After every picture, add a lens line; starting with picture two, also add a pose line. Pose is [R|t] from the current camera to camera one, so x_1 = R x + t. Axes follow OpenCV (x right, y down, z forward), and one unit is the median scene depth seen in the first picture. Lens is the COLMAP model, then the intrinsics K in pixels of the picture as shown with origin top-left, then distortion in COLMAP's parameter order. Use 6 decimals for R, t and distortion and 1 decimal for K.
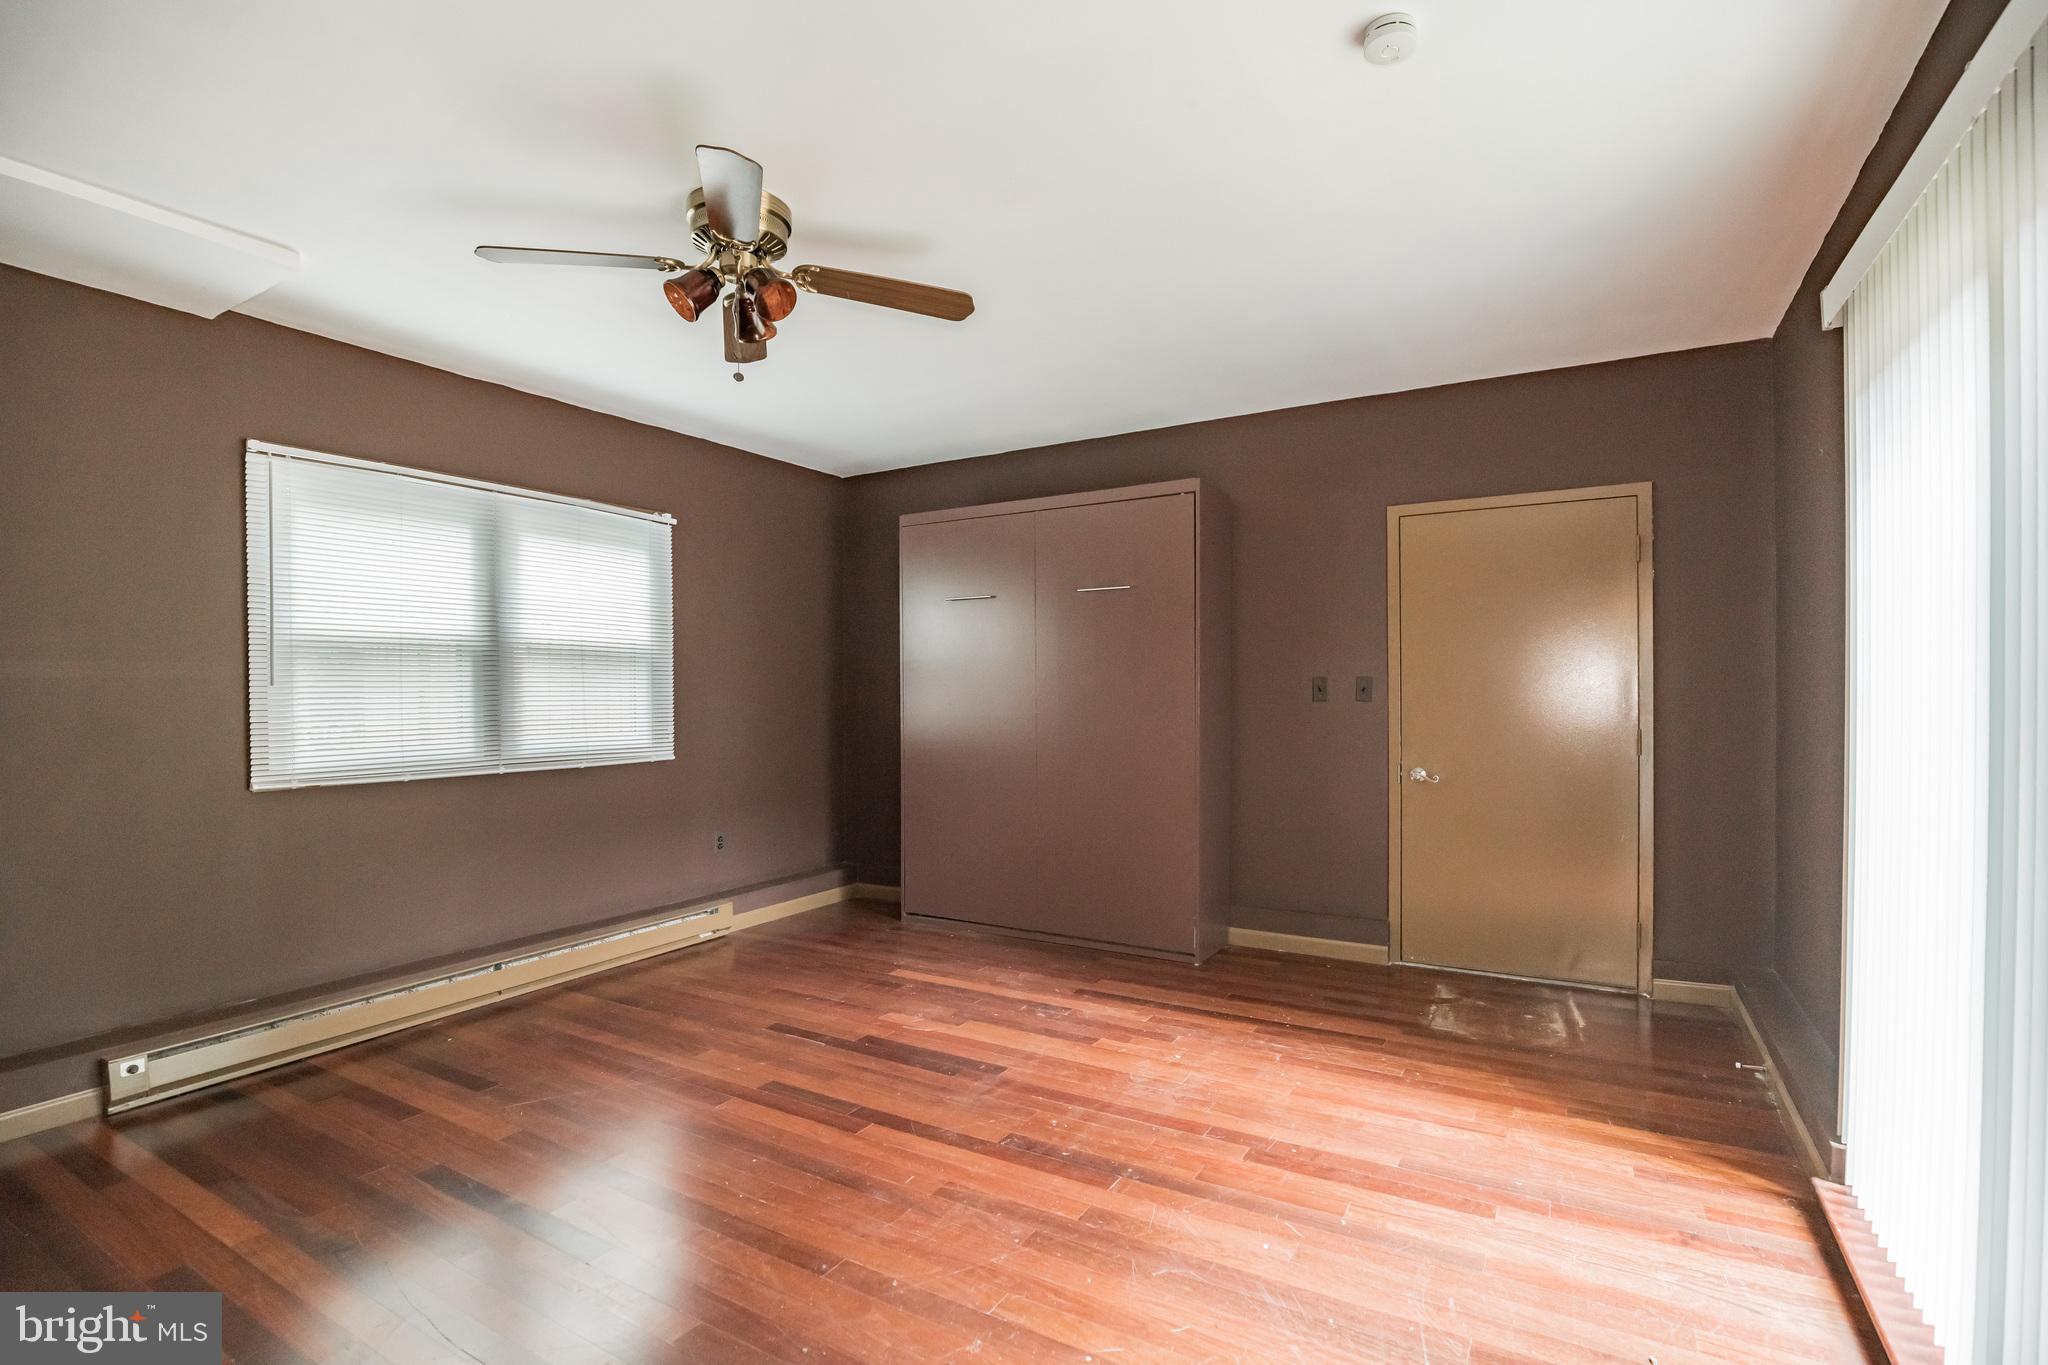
lens RADIAL K [[954.0, 0, 1035.5], [0, 954.0, 707.7], [0, 0, 1]] dist [-0.027152, -0.000042]
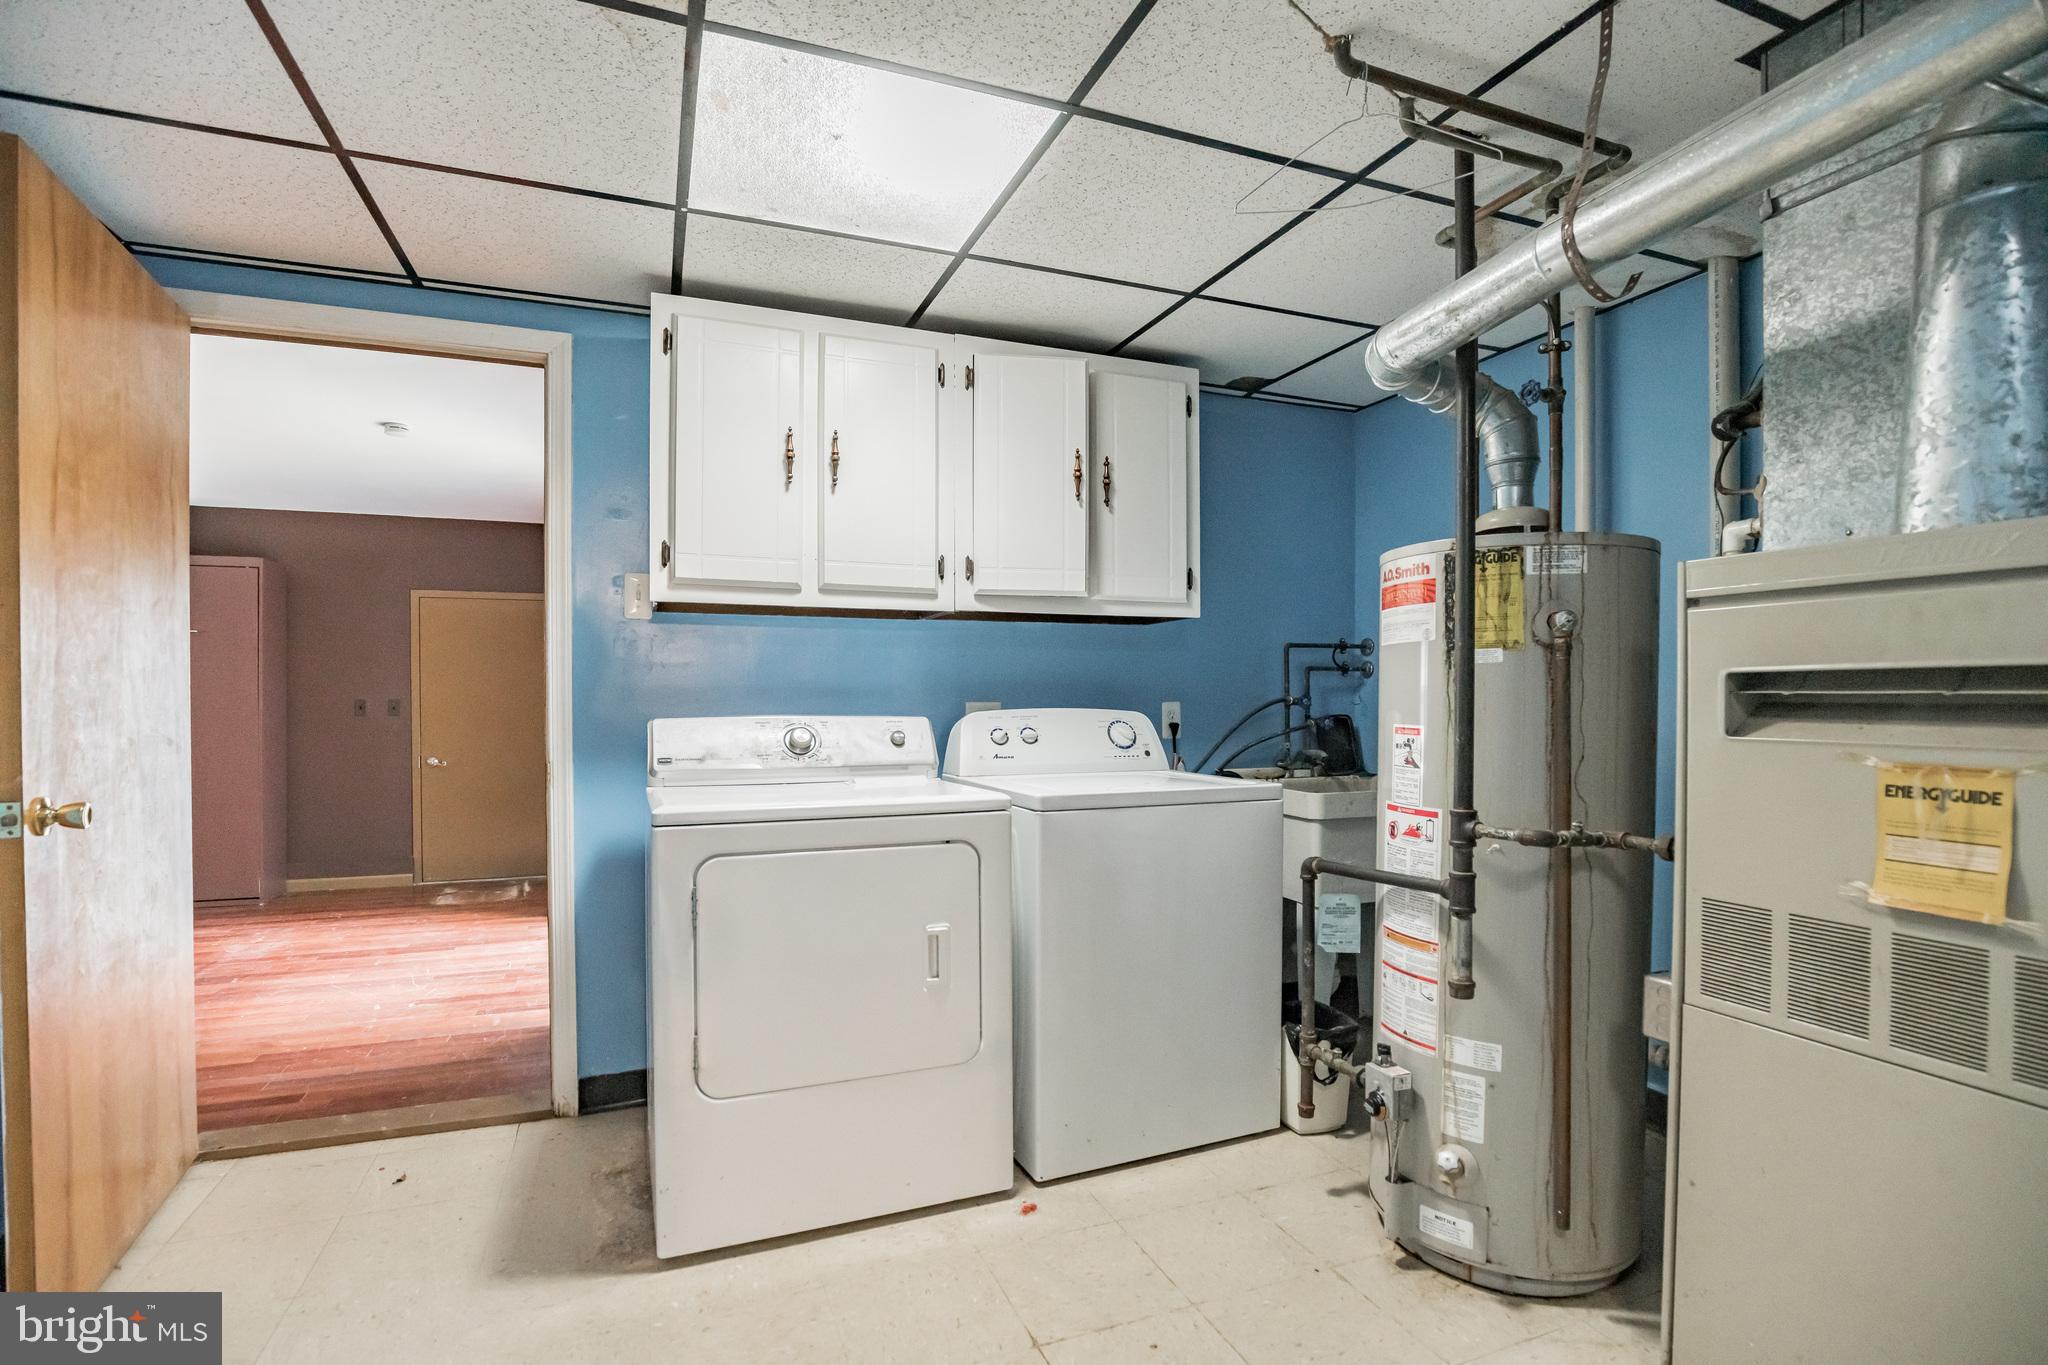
lens RADIAL K [[954.0, 0, 1035.5], [0, 954.0, 707.7], [0, 0, 1]] dist [-0.027152, -0.000042]
pose [[0.611887, 0.002882, 0.790940, -0.317377], [0.012599, 0.999831, -0.013390, 0.019390], [-0.790845, 0.018158, 0.611747, -1.065828]]
